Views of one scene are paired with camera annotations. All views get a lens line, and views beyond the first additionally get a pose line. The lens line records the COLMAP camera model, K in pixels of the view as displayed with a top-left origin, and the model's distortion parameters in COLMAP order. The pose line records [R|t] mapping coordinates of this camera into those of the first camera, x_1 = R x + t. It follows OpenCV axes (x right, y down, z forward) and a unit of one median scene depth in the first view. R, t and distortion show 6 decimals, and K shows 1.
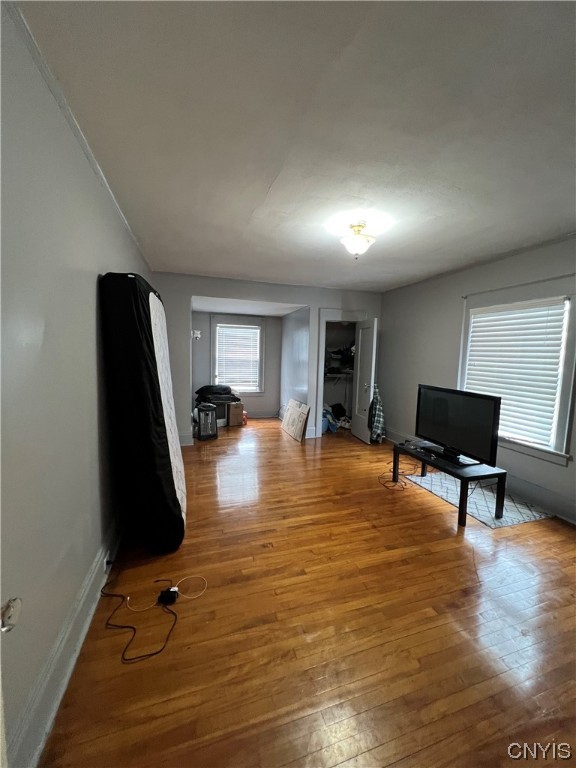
lens RADIAL K [[307.6, 0, 290.8], [0, 307.6, 382.0], [0, 0, 1]] dist [0.003461, 0.000187]
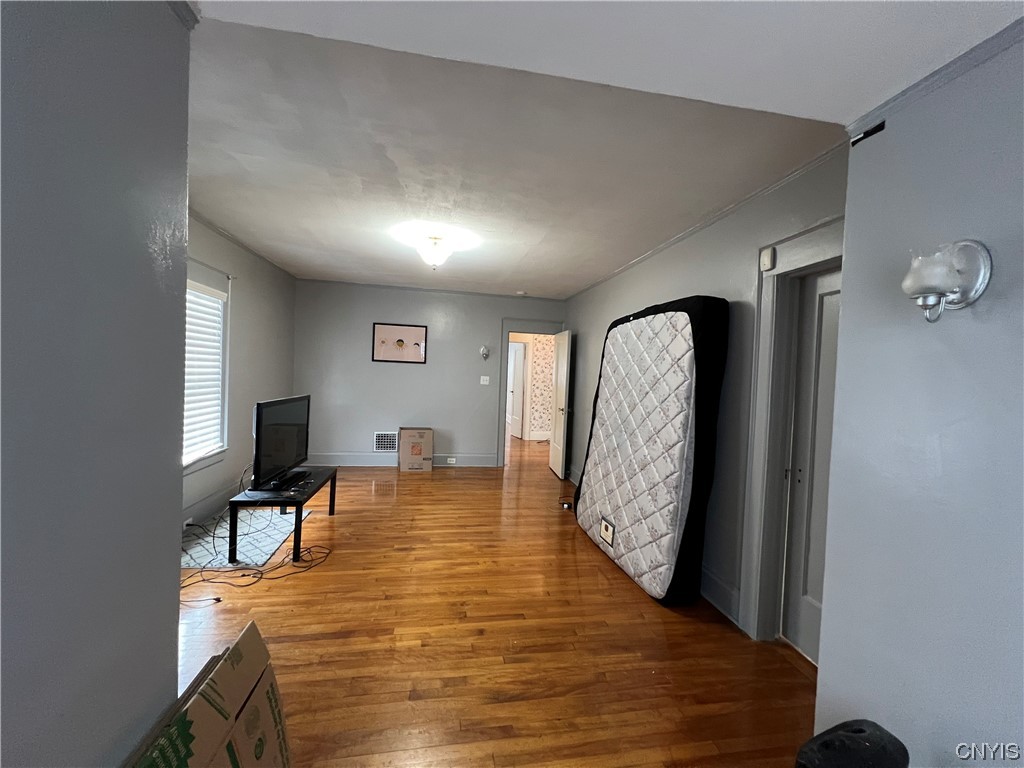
lens RADIAL K [[410.2, 0, 511.3], [0, 410.2, 382.6], [0, 0, 1]] dist [0.003461, 0.000187]
pose [[-0.987986, -0.071534, 0.136988, -0.214568], [-0.055872, 0.991799, 0.114950, -0.183470], [-0.144088, 0.105915, -0.983880, 2.059974]]
